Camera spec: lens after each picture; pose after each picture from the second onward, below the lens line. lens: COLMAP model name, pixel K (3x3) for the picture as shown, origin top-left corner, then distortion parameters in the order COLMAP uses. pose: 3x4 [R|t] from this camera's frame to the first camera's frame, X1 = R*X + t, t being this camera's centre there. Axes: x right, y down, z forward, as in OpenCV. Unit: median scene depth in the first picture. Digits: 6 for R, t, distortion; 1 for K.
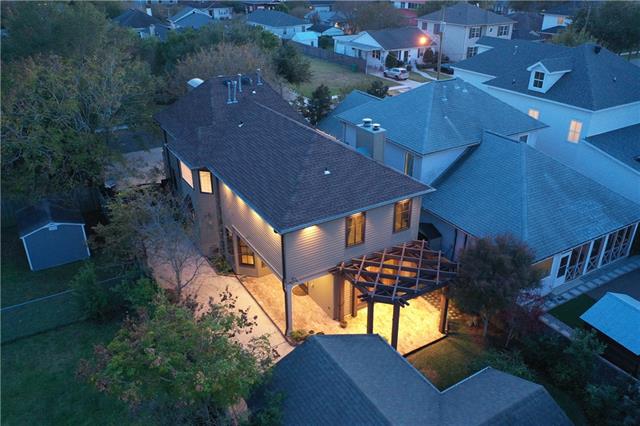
lens RADIAL K [[519.4, 0, 320.1], [0, 519.4, 212.5], [0, 0, 1]] dist [0.017454, -0.001891]
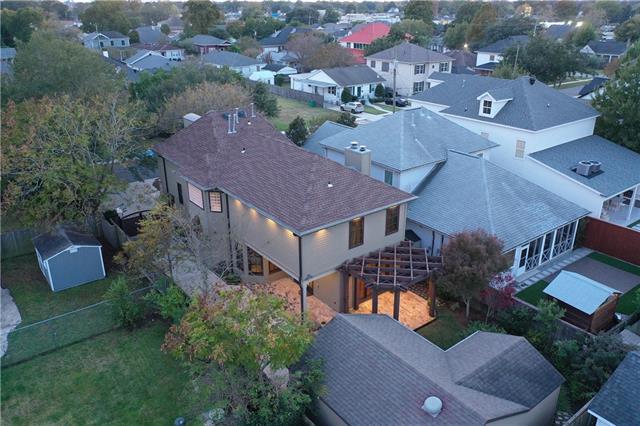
lens RADIAL K [[519.4, 0, 323.8], [0, 519.4, 208.9], [0, 0, 1]] dist [0.017454, -0.001891]
pose [[0.993212, -0.045659, 0.106983, -0.104845], [0.053458, 0.996028, -0.071201, 0.048085], [-0.103307, 0.076436, 0.991708, -0.139043]]
